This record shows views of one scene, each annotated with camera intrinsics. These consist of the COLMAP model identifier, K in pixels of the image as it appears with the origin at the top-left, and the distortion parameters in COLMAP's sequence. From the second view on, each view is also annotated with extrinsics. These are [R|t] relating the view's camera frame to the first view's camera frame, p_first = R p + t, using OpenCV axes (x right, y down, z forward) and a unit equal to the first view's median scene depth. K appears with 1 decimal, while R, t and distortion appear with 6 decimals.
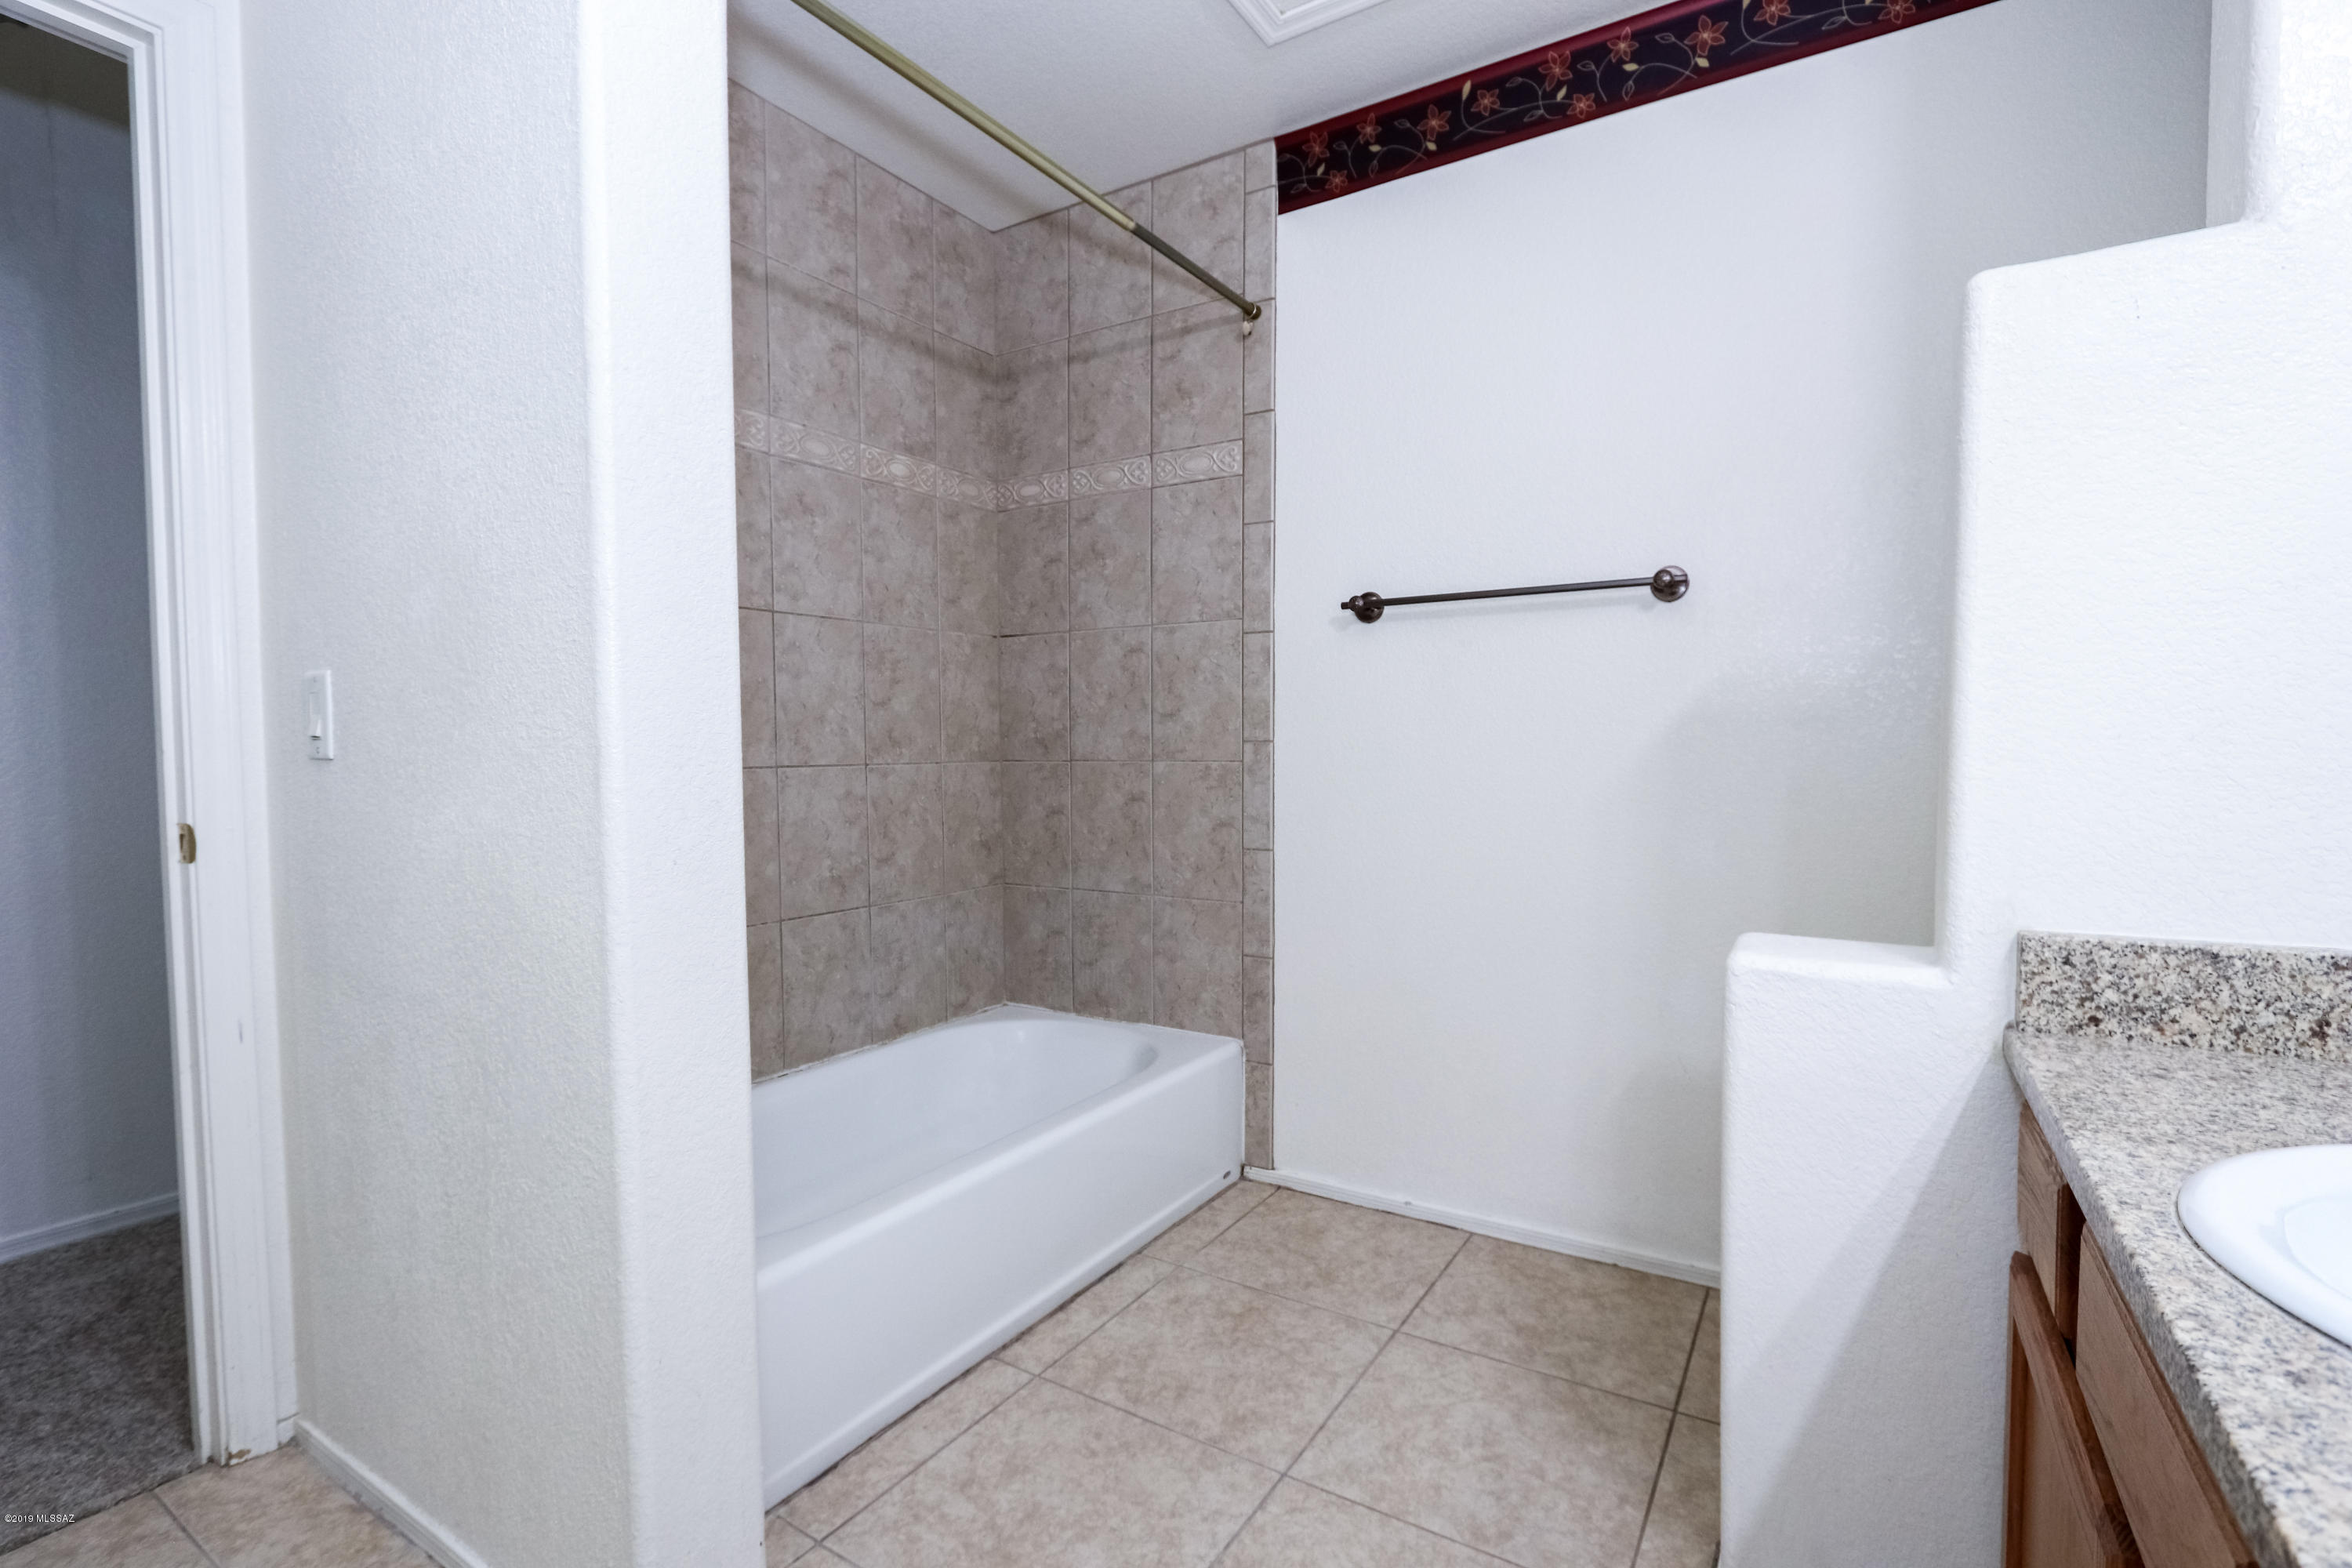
lens RADIAL K [[1084.4, 0, 1146.6], [0, 1084.4, 790.0], [0, 0, 1]] dist [-0.016161, 0.002193]
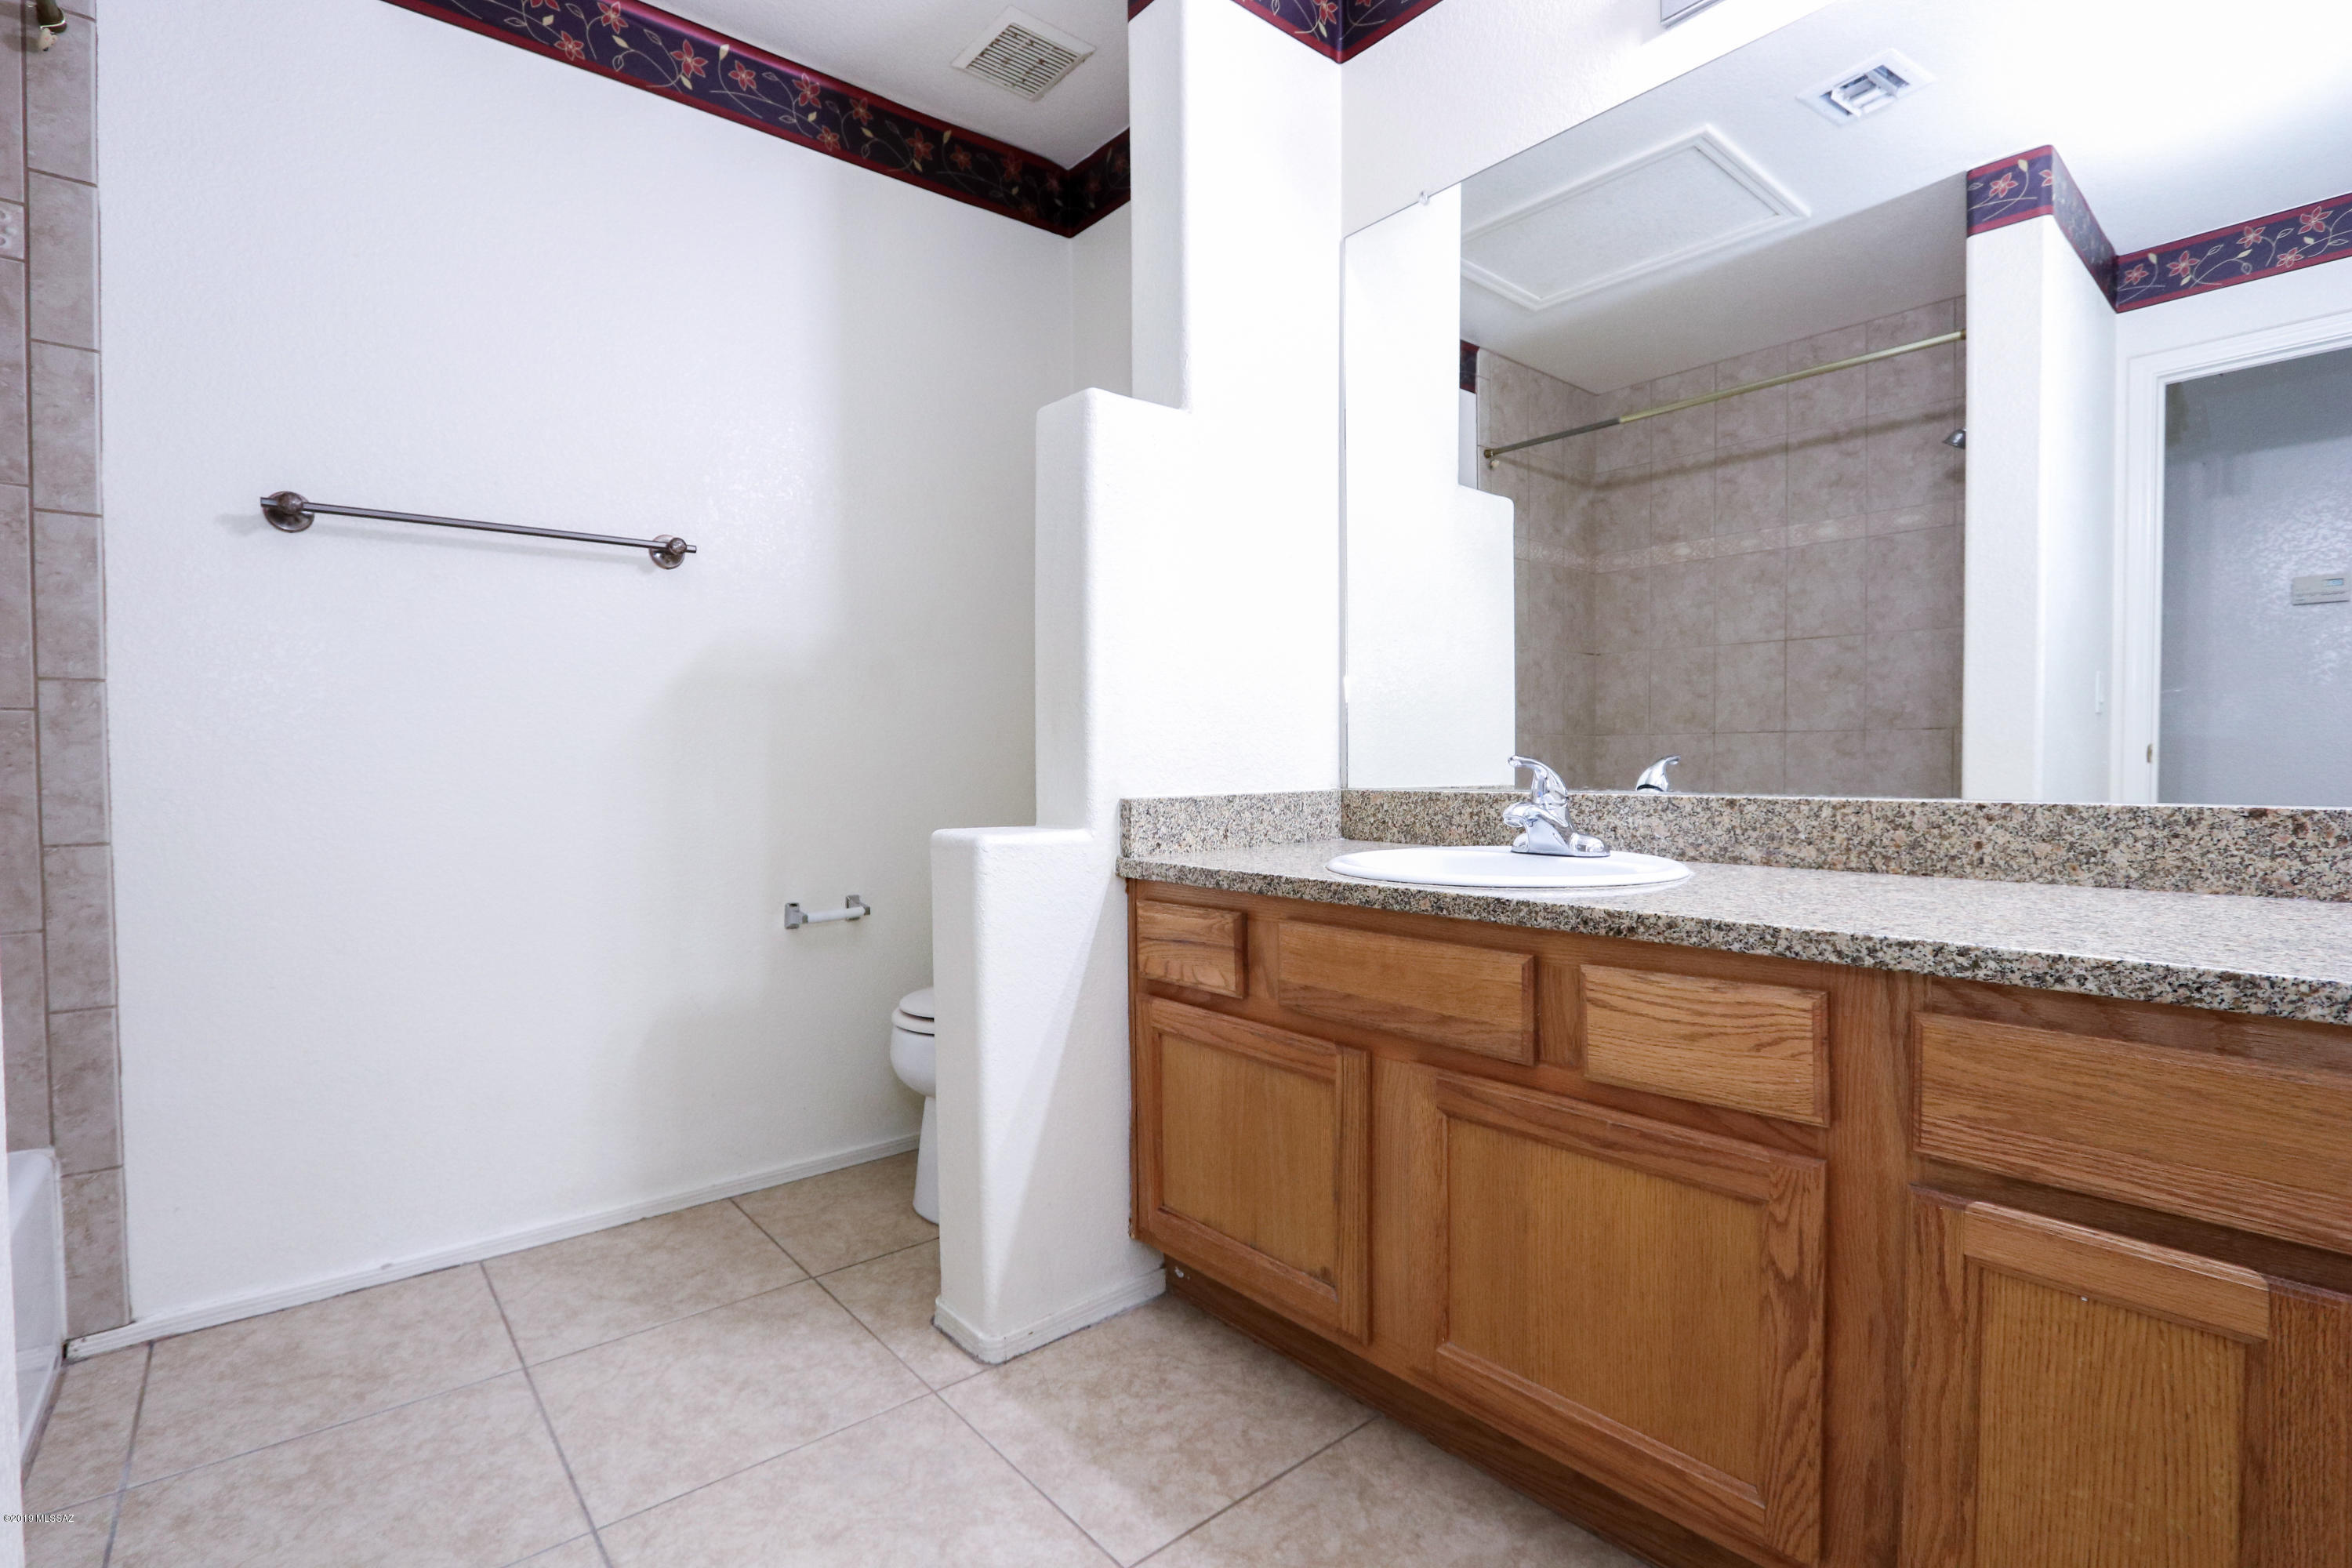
lens RADIAL K [[1116.9, 0, 1183.4], [0, 1116.9, 746.0], [0, 0, 1]] dist [0.002657, 0.002159]
pose [[0.299554, 0.003858, 0.954071, -0.382827], [0.034131, 0.999308, -0.014757, 0.031415], [-0.953469, 0.036984, 0.299215, 0.179775]]
